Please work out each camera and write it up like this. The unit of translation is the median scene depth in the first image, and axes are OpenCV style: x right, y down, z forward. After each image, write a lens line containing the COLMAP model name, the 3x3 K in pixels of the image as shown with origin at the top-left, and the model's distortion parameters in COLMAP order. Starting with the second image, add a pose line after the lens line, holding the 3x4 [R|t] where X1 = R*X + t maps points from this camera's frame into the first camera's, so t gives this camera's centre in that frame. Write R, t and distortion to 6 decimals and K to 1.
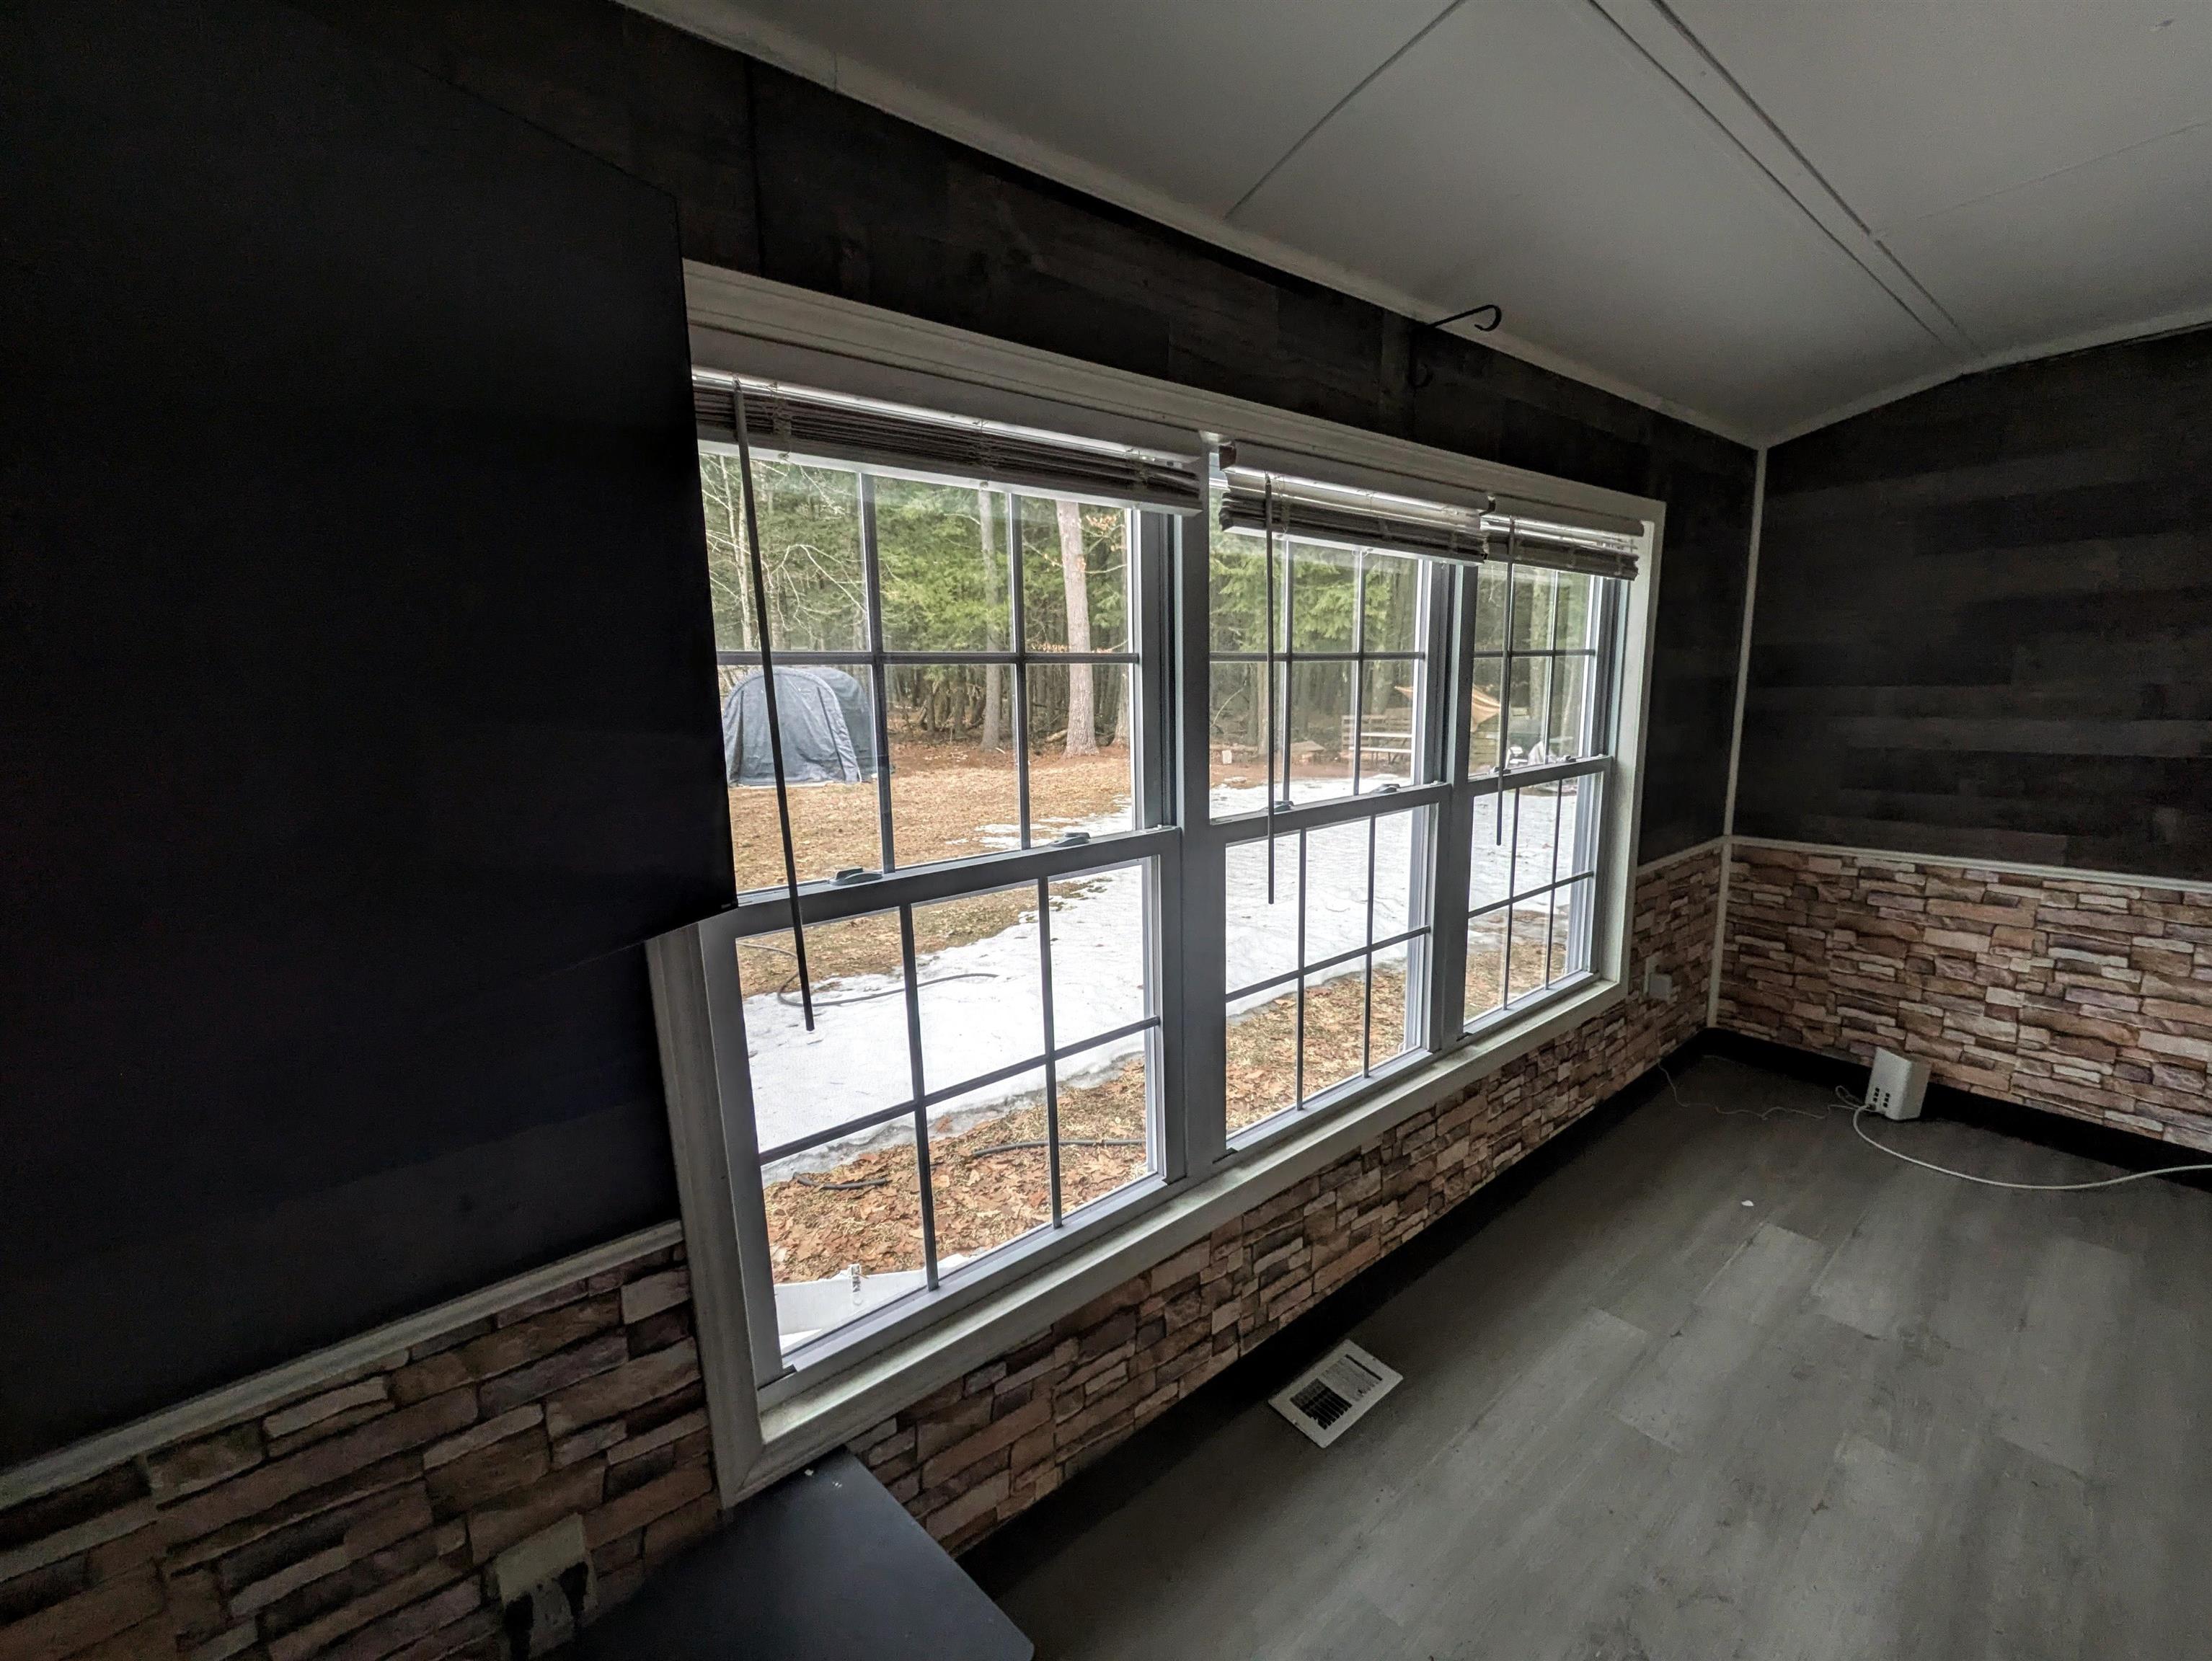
lens RADIAL K [[880.7, 0, 1105.4], [0, 880.7, 840.7], [0, 0, 1]] dist [-0.000863, 0.000192]
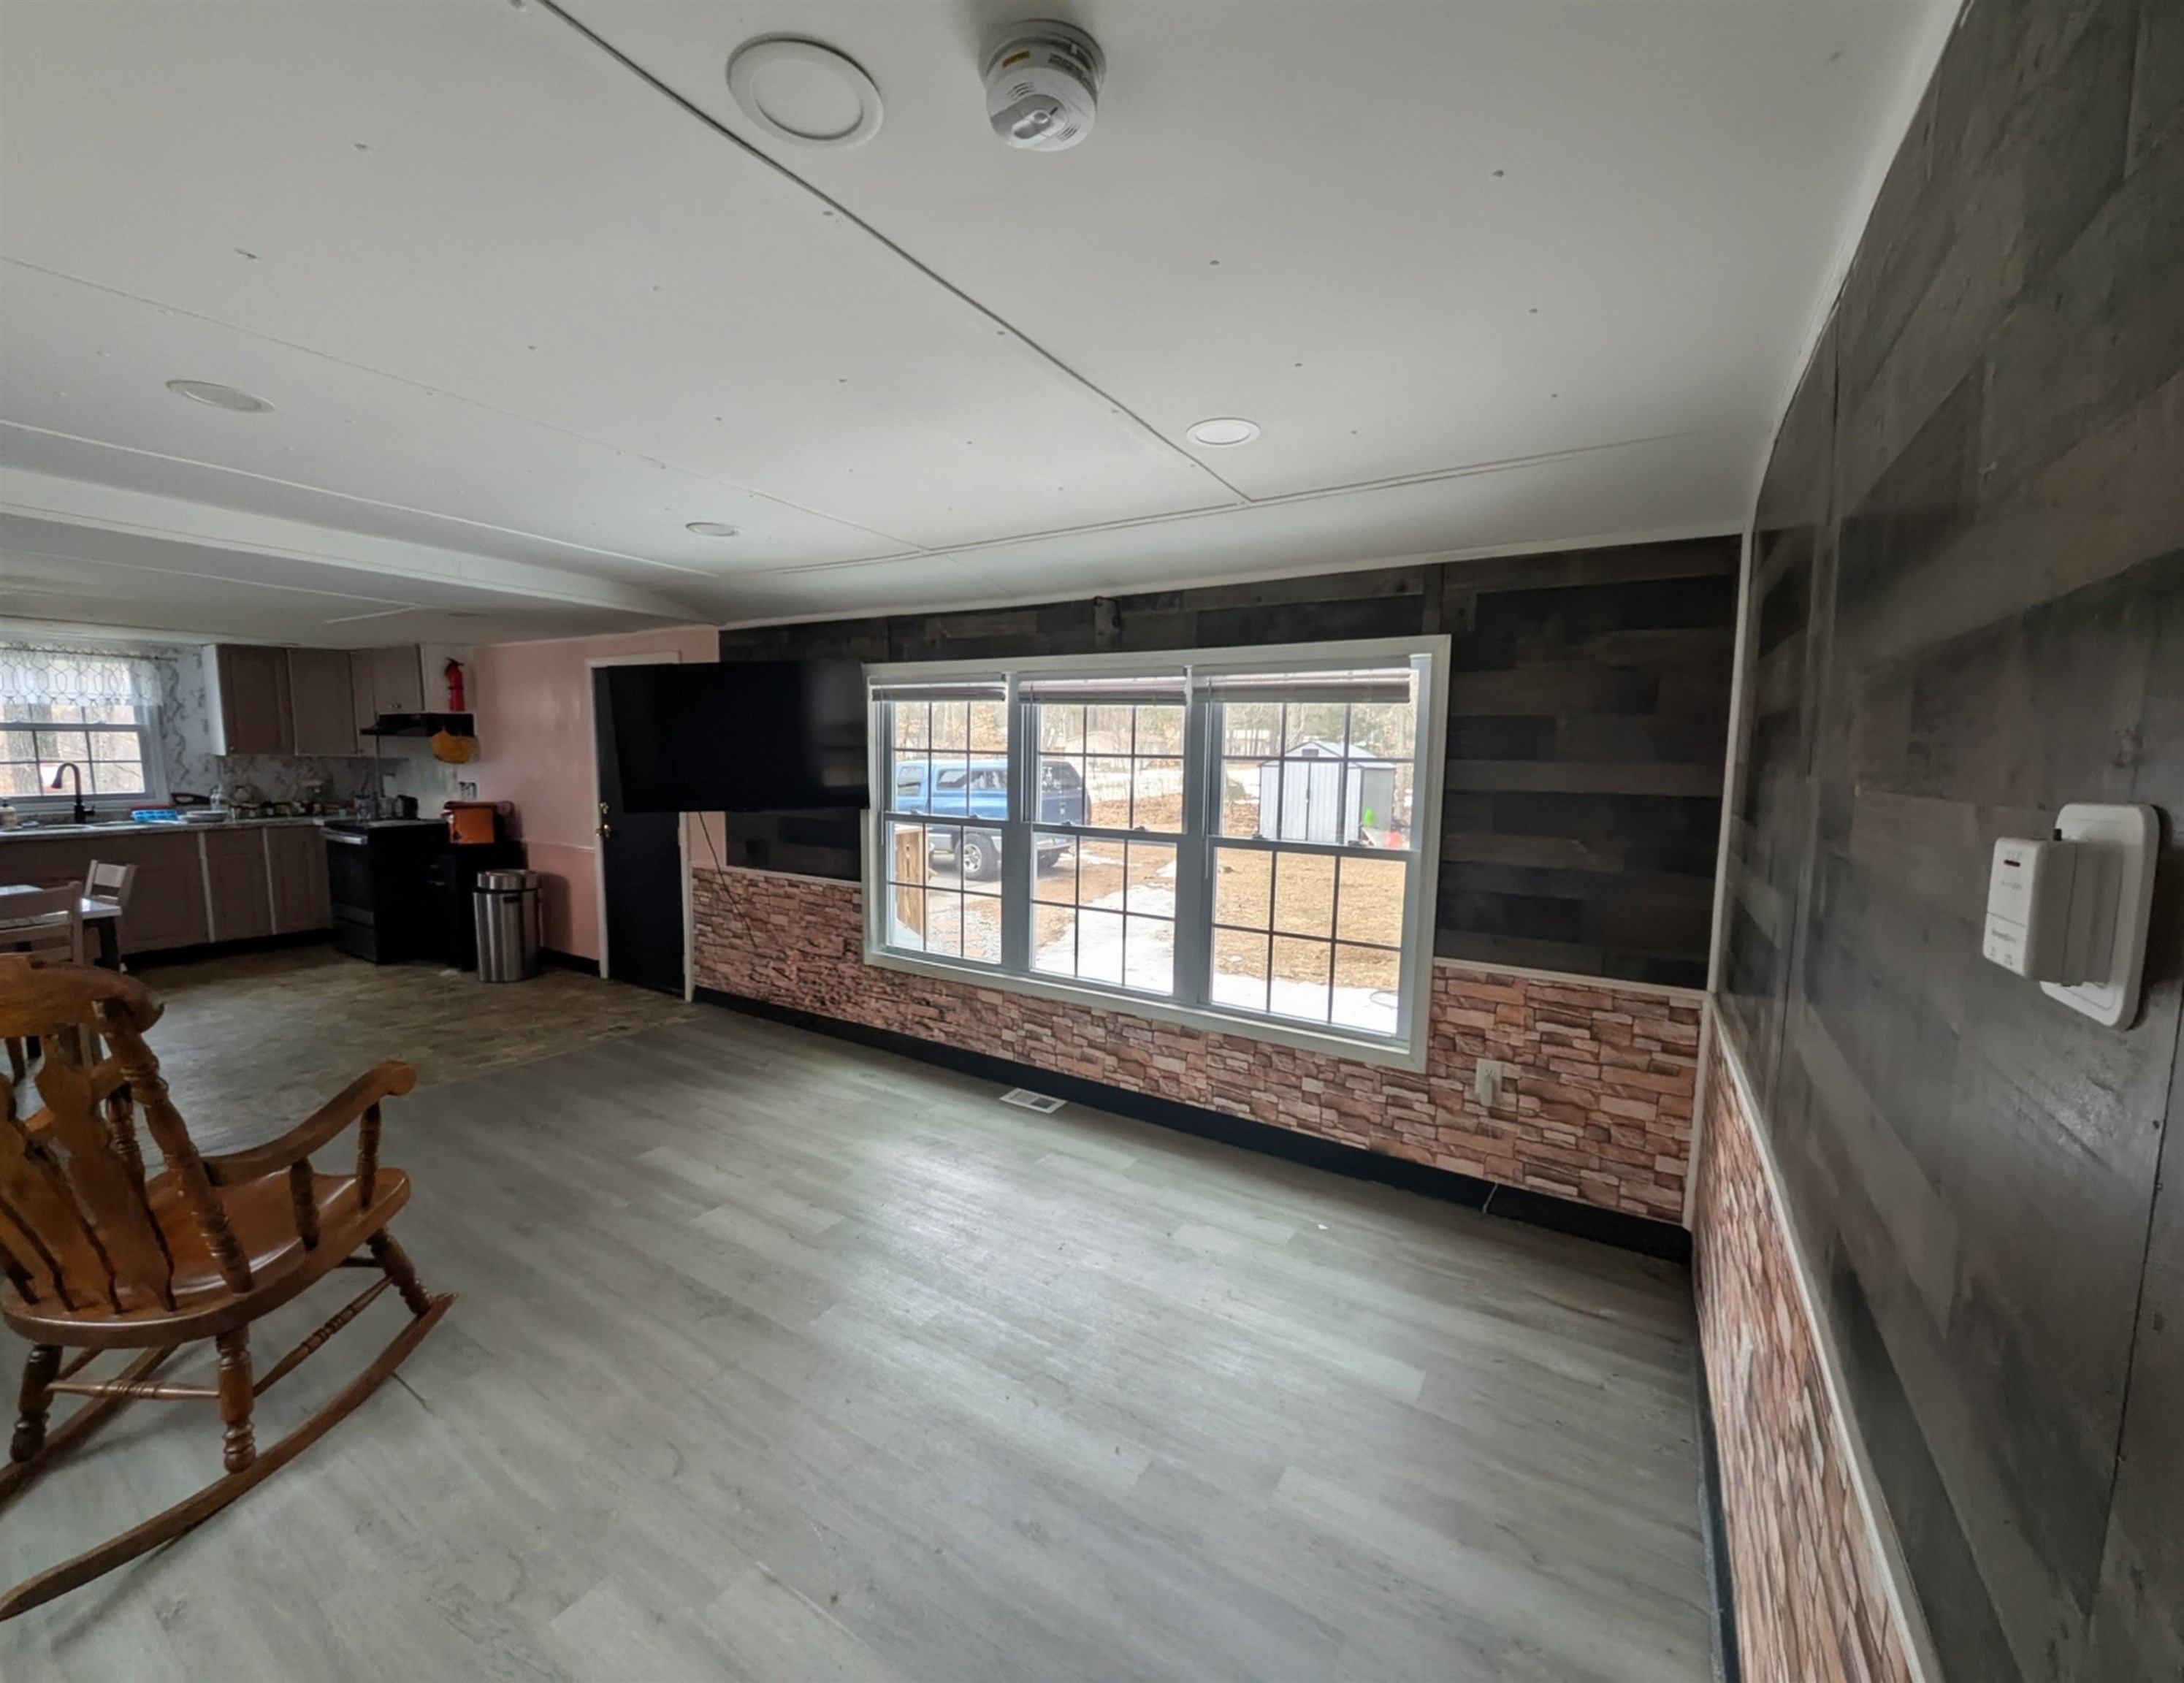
lens RADIAL K [[902.2, 0, 1092.0], [0, 902.2, 841.5], [0, 0, 1]] dist [0.000779, -0.000045]
pose [[0.332513, 0.133561, -0.933594, 1.900645], [-0.193437, 0.978533, 0.071095, -0.135067], [0.923048, 0.156952, 0.351210, 0.237215]]
